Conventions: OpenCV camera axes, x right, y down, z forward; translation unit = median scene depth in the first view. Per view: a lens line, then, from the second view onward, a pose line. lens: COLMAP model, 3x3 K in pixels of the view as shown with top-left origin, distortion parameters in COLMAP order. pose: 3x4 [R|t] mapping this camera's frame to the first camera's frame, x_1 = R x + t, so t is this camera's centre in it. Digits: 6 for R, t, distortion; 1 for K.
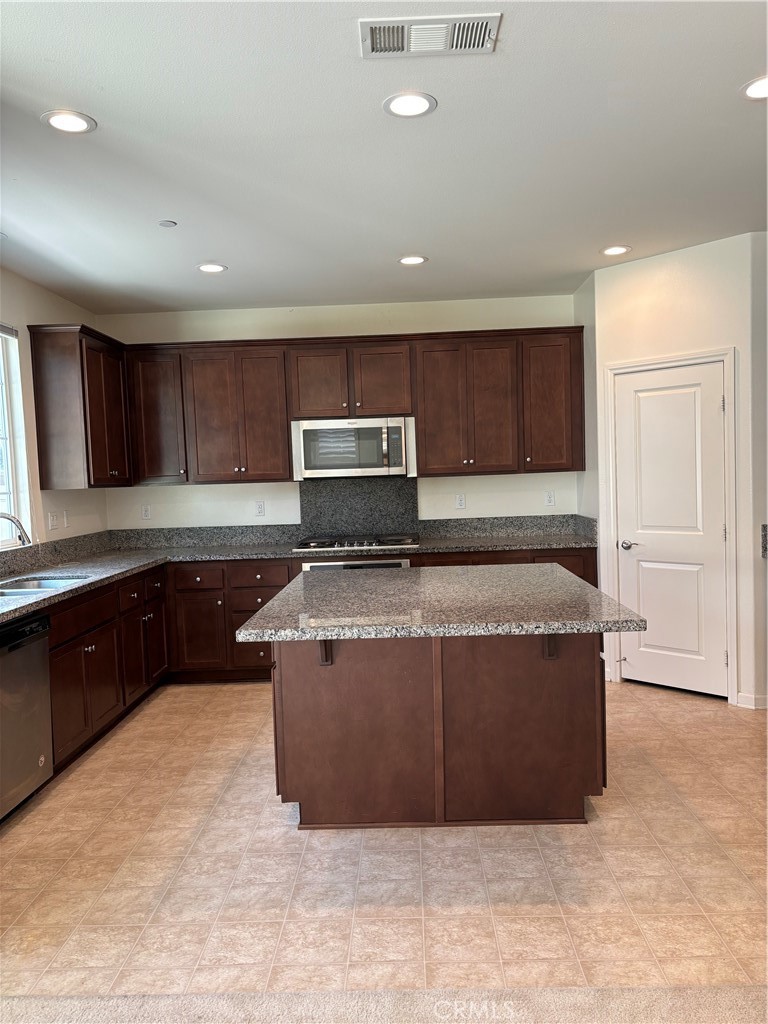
lens RADIAL K [[722.9, 0, 384.0], [0, 722.9, 512.0], [0, 0, 1]] dist [0.001053, 0.000028]
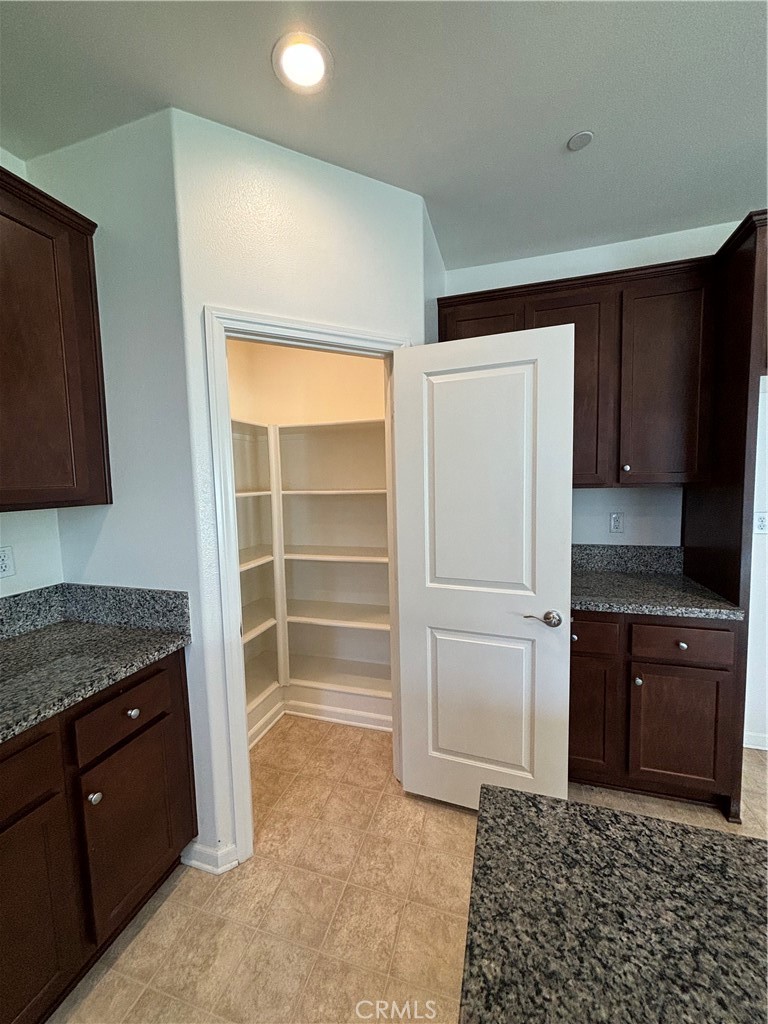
lens RADIAL K [[410.3, 0, 384.0], [0, 410.3, 512.0], [0, 0, 1]] dist [-0.000161, 0.000022]
pose [[0.263213, -0.052130, 0.963328, 0.040137], [0.065462, 0.997203, 0.036077, -0.051537], [-0.962514, 0.053566, 0.265889, 0.771194]]
